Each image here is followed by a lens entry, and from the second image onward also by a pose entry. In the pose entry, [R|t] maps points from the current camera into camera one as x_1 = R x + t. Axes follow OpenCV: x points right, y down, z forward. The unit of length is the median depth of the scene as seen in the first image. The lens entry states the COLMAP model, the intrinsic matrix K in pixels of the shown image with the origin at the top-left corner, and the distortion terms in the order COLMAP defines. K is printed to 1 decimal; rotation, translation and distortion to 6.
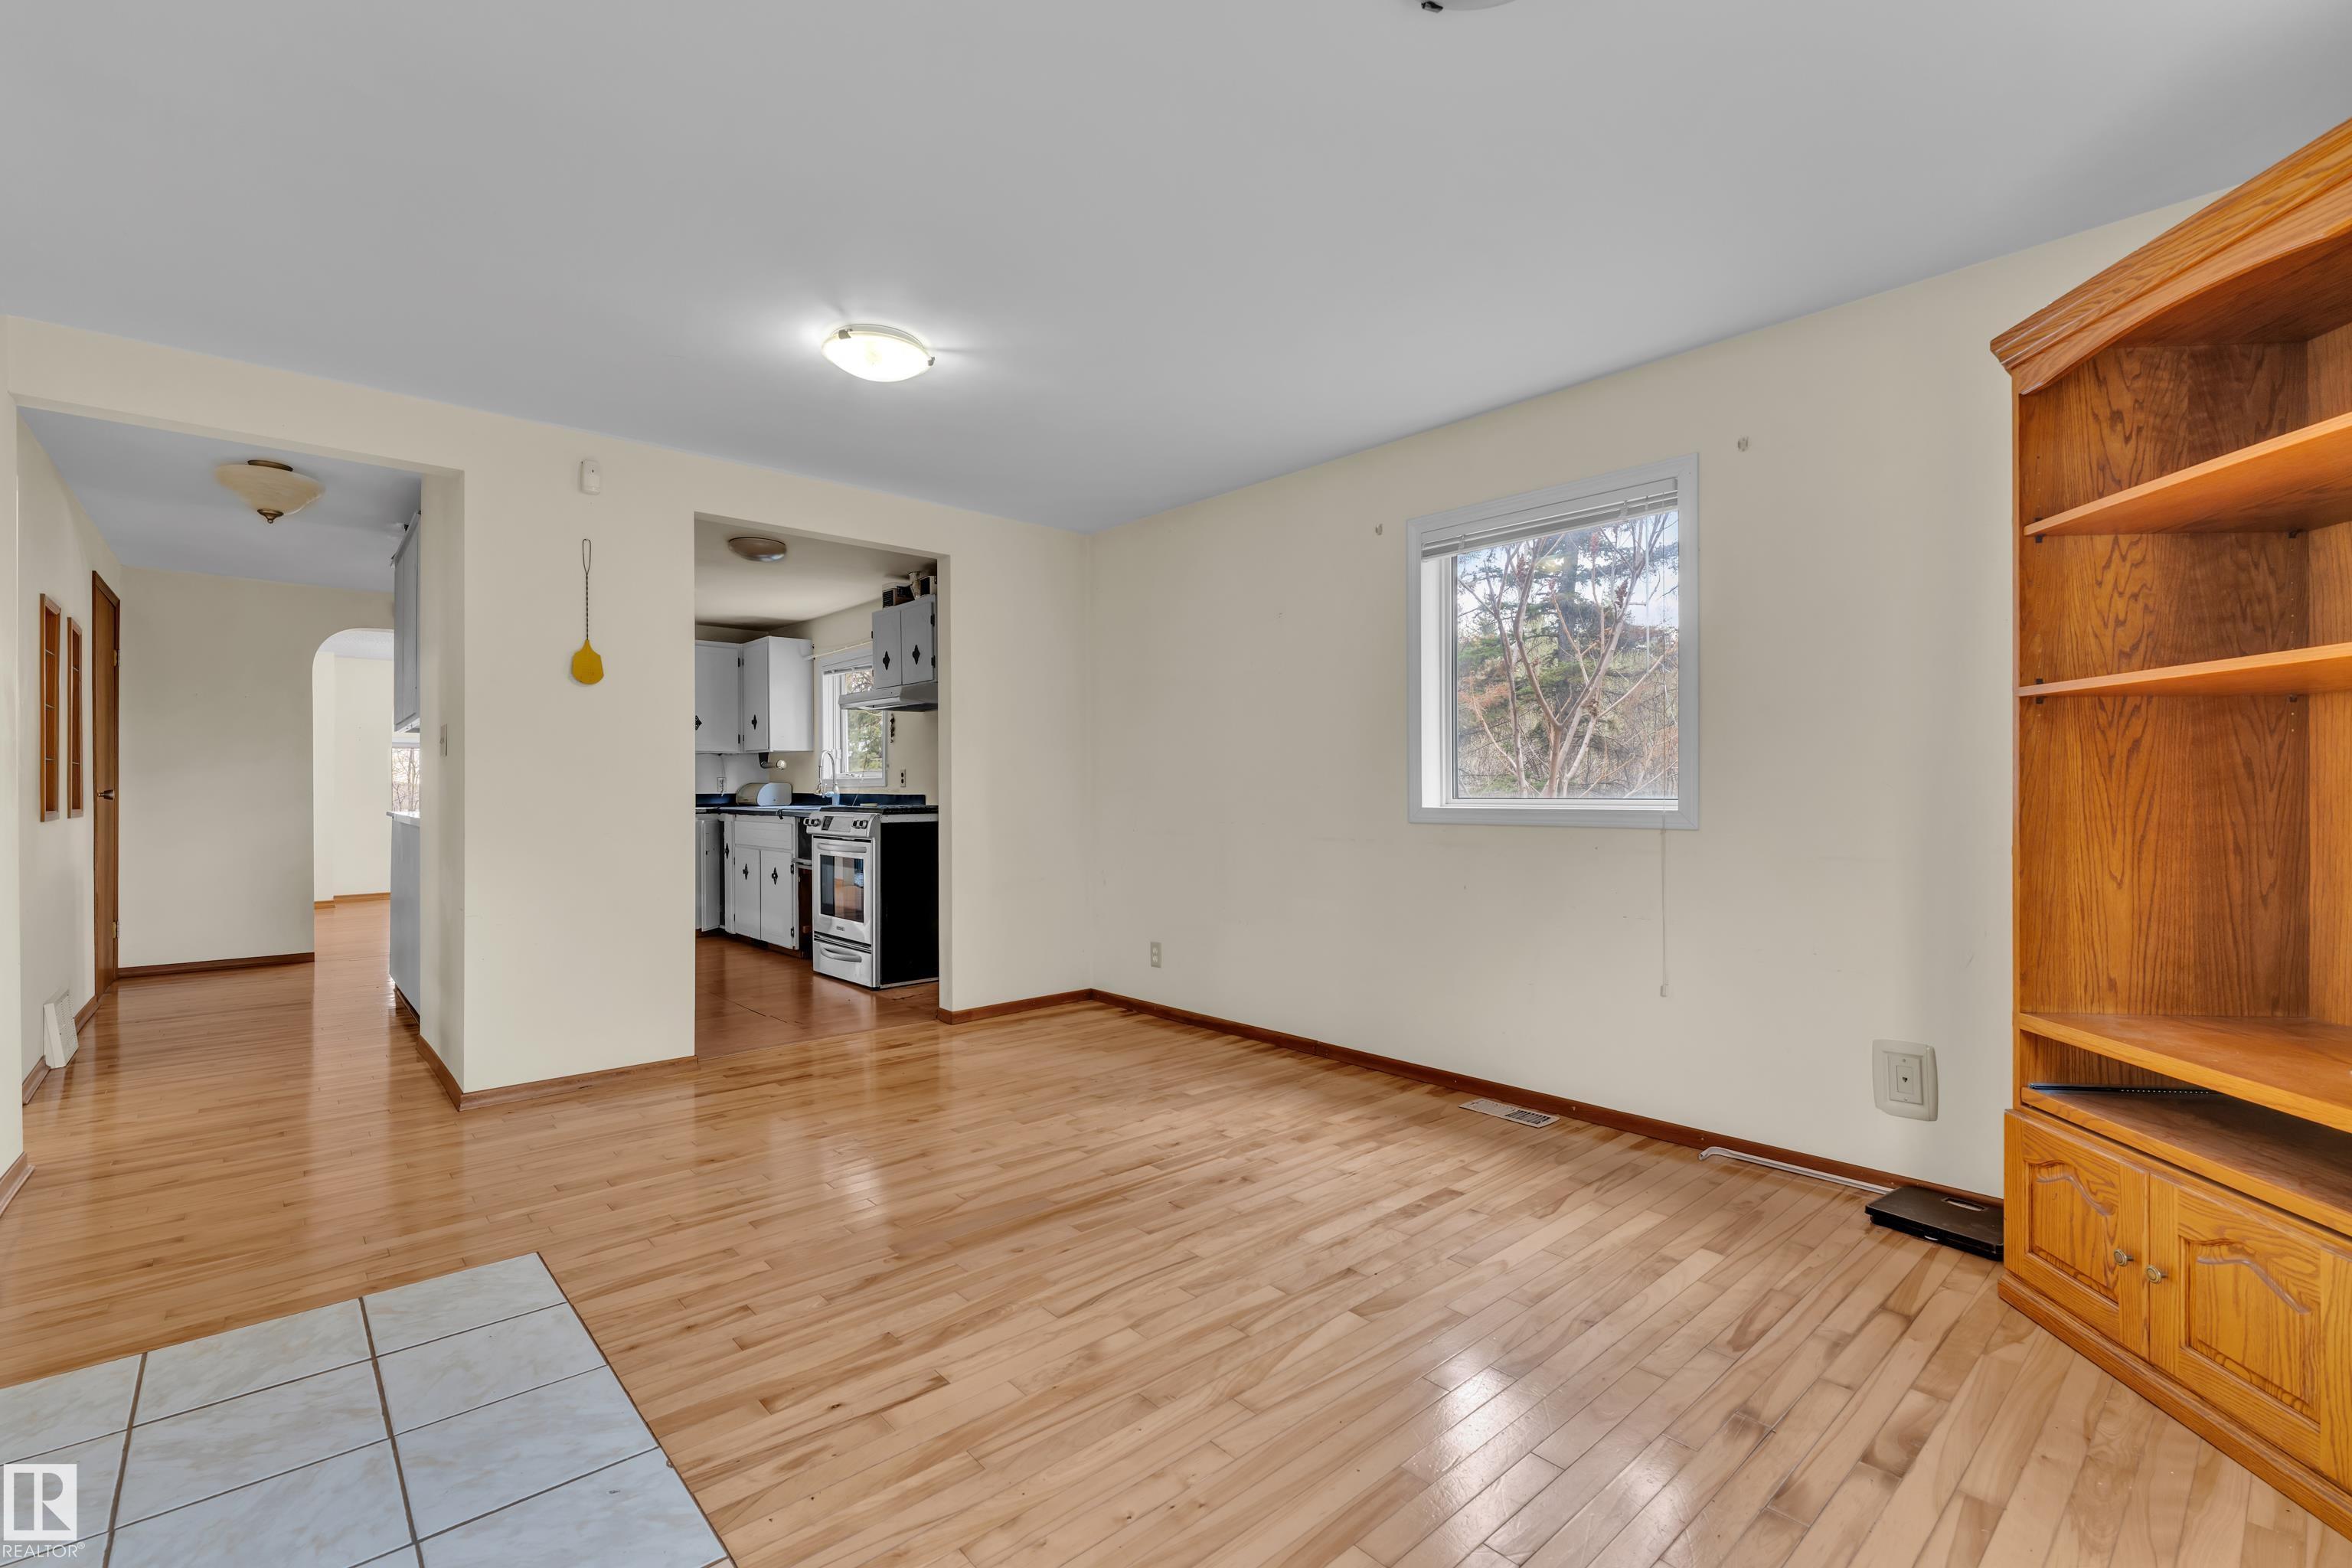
lens RADIAL K [[1021.8, 0, 1169.2], [0, 1021.8, 773.9], [0, 0, 1]] dist [-0.001985, -0.000182]
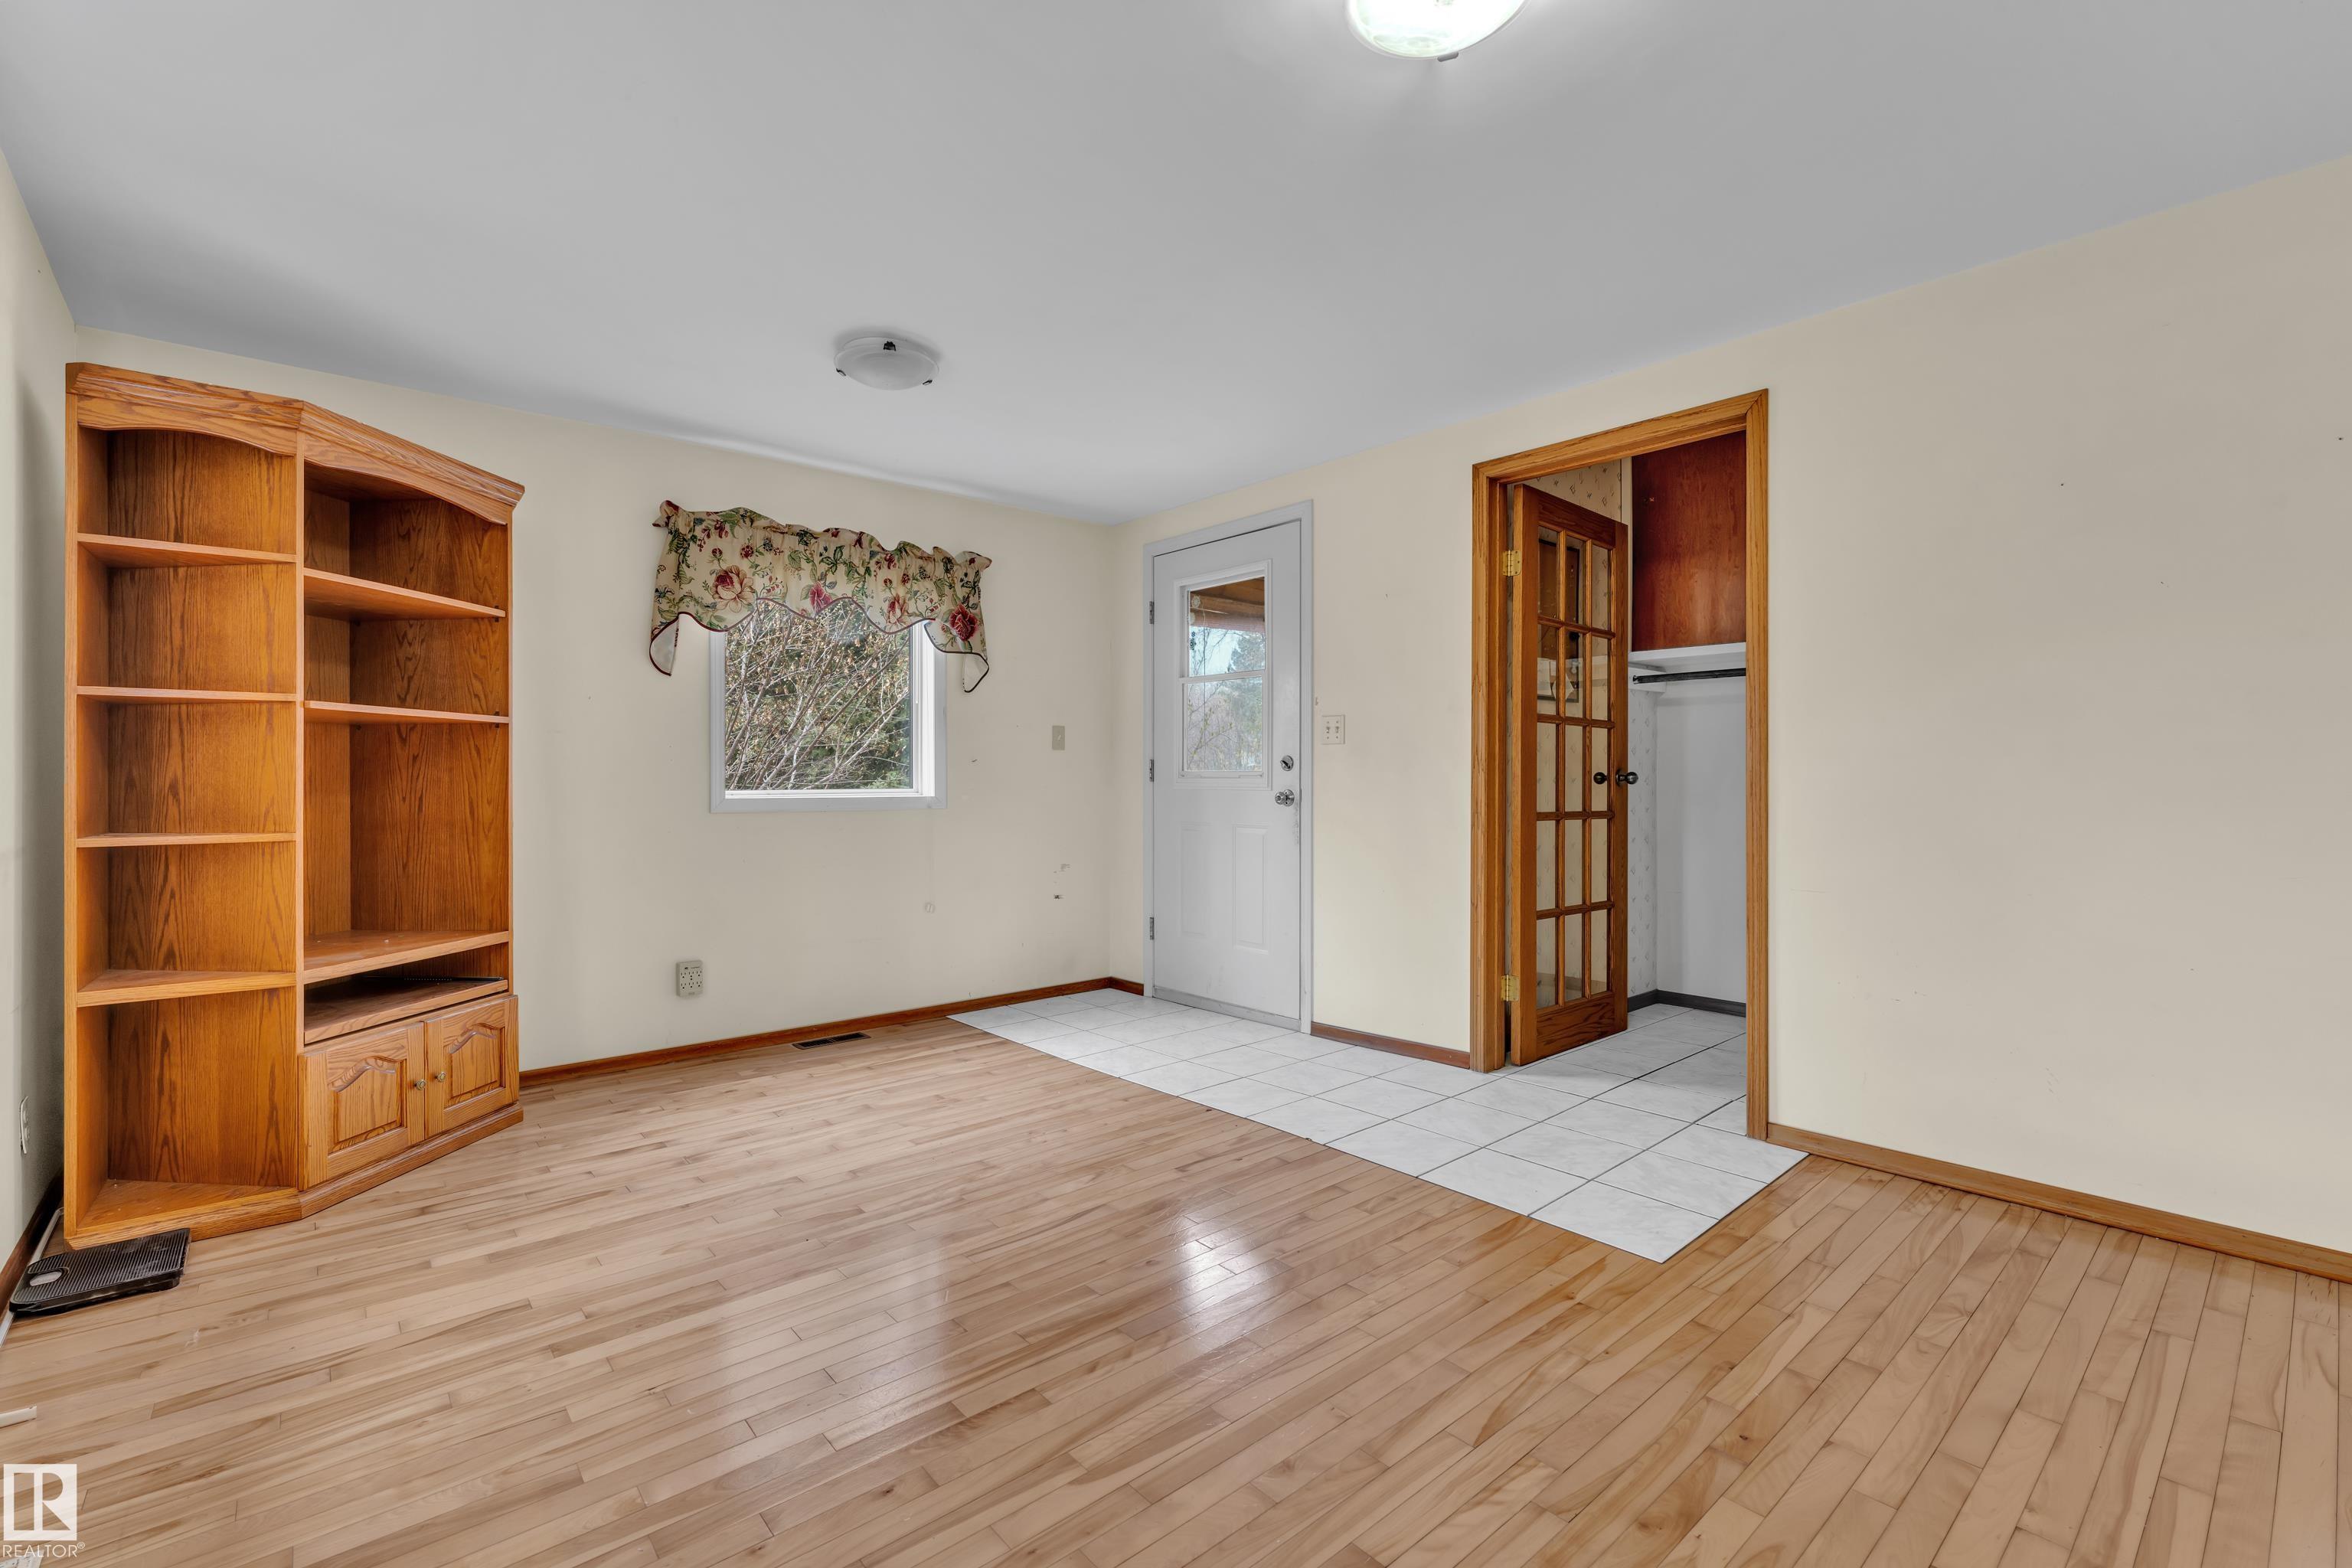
lens RADIAL K [[1021.8, 0, 1159.2], [0, 1021.8, 766.5], [0, 0, 1]] dist [-0.001985, -0.000182]
pose [[-0.999695, 0.007787, 0.023432, -0.123144], [0.007035, 0.999464, -0.031976, 0.024232], [-0.023668, -0.031802, -0.999214, 1.337194]]
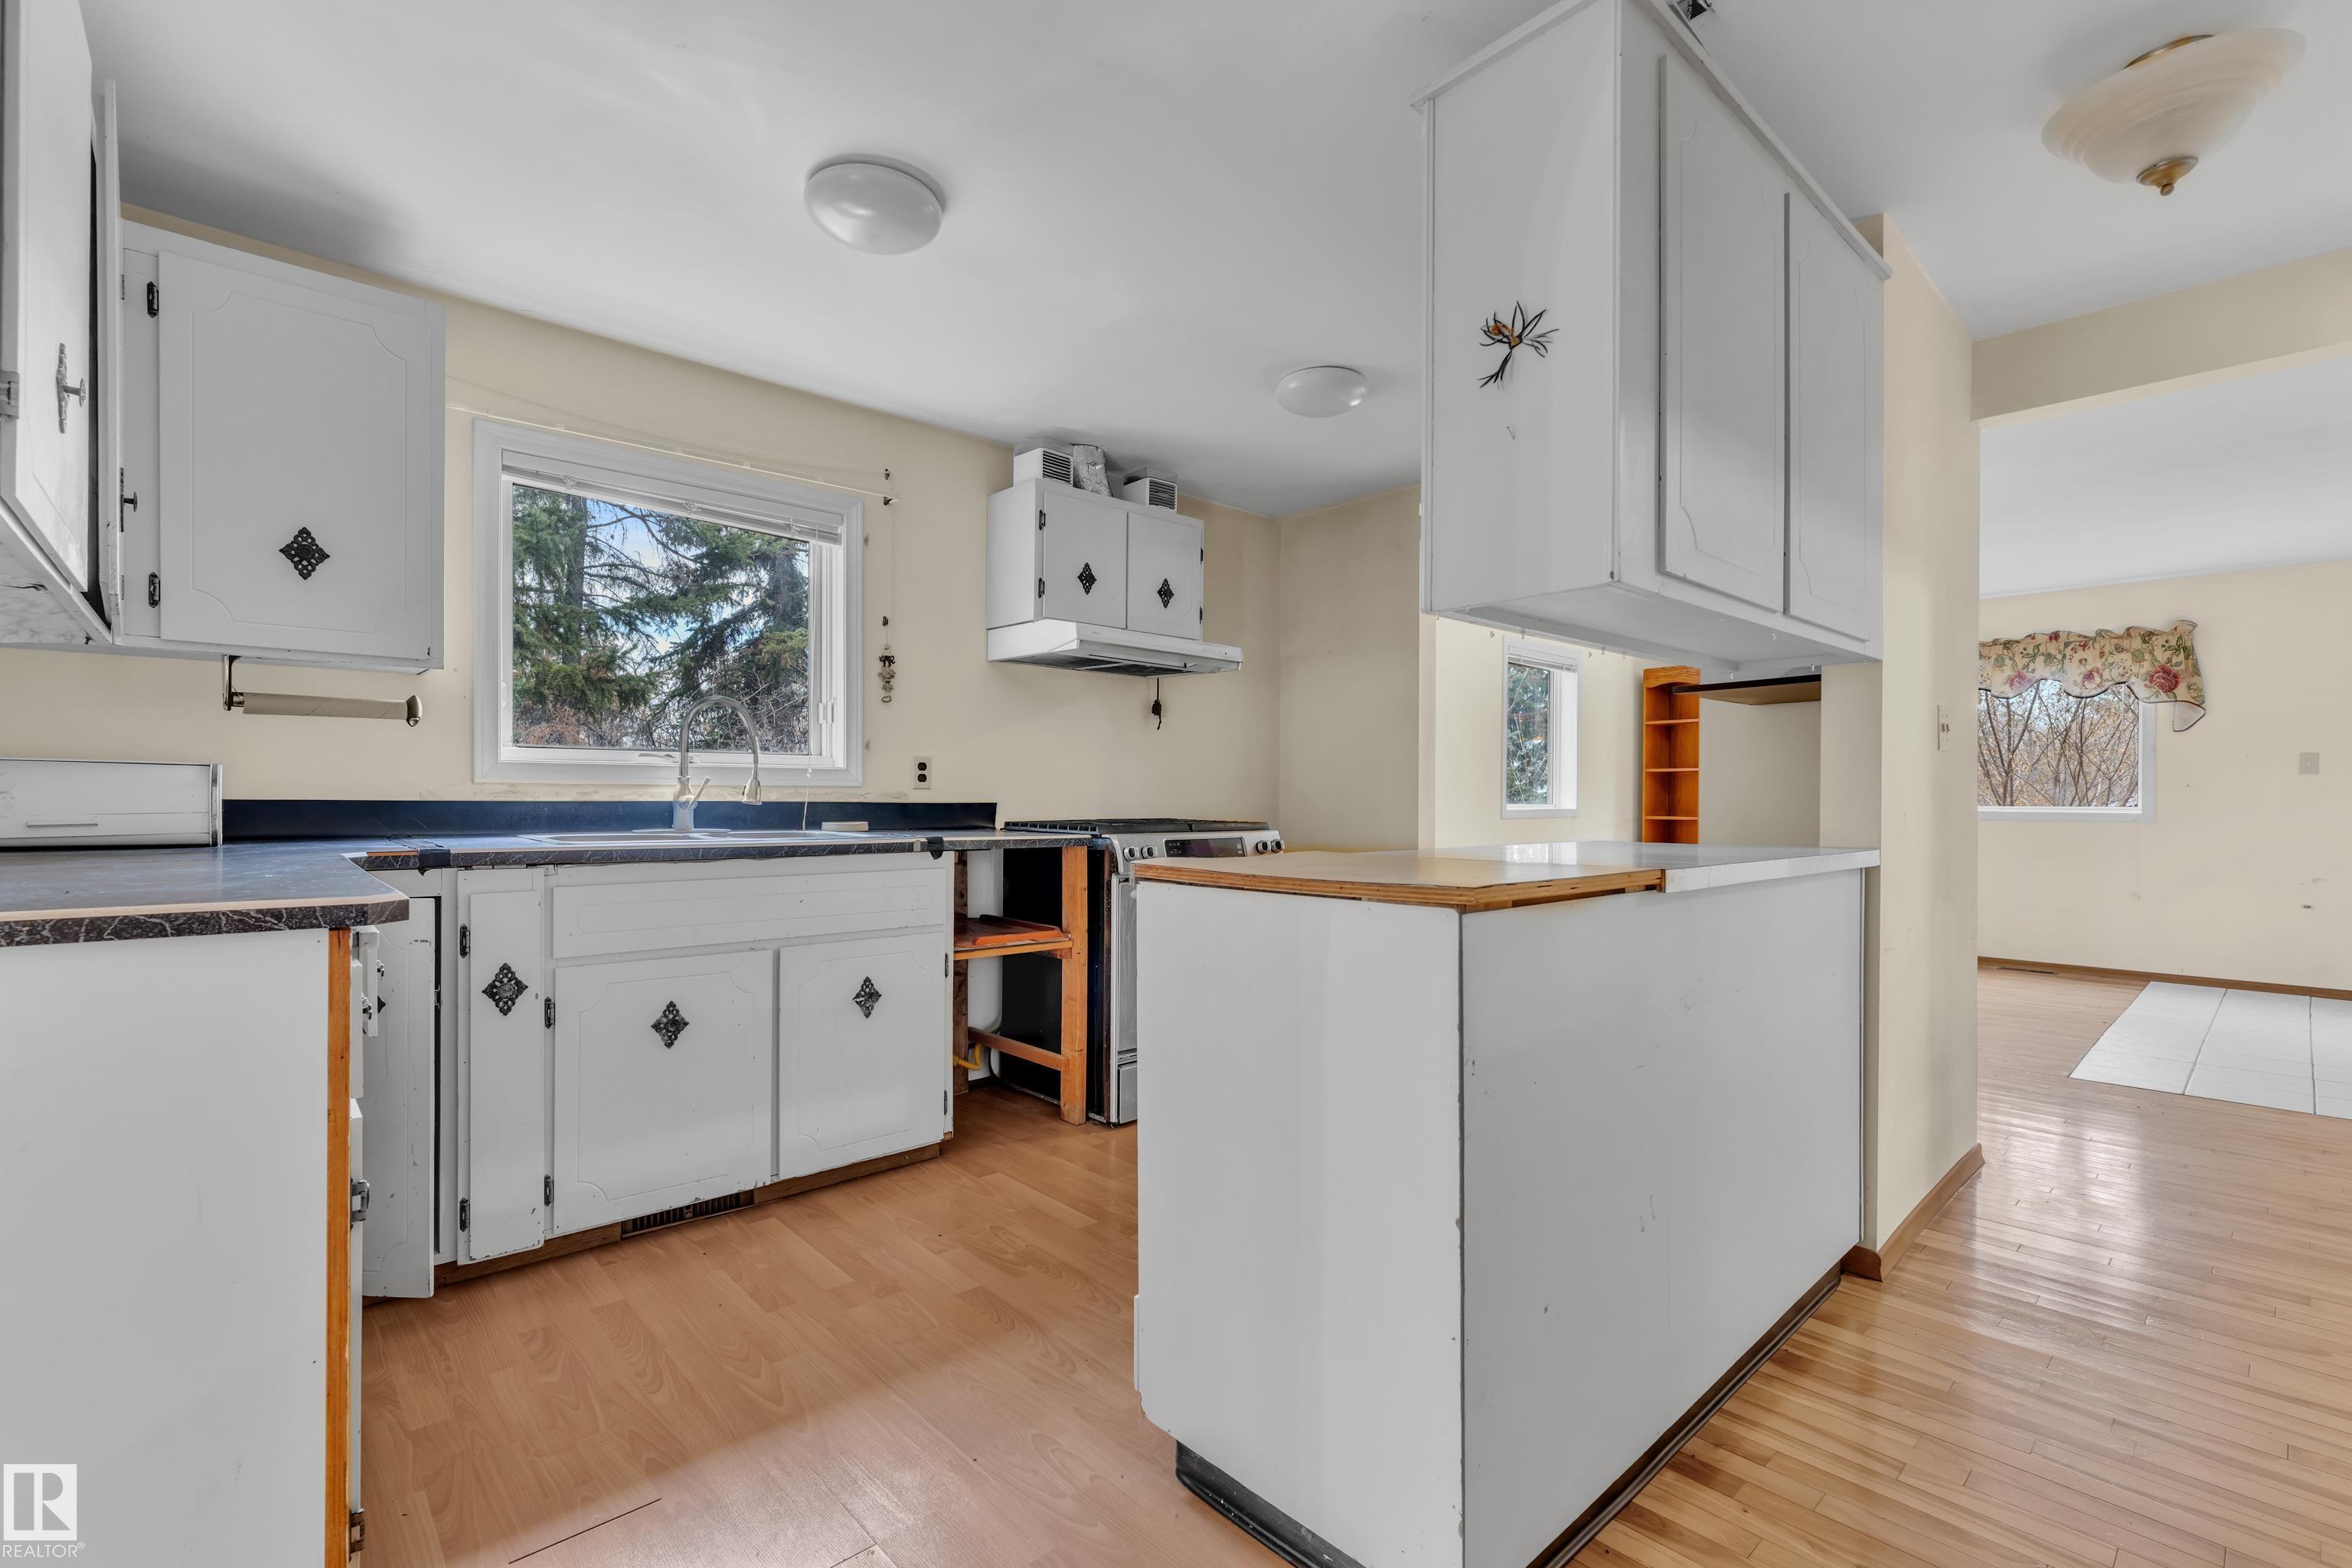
lens RADIAL K [[1021.8, 0, 1183.3], [0, 1021.8, 801.9], [0, 0, 1]] dist [-0.001985, -0.000182]
pose [[-0.007530, -0.001052, 0.999971, -1.550998], [-0.020427, 0.999791, 0.000898, 0.031693], [-0.999763, -0.020420, -0.007550, 1.680139]]
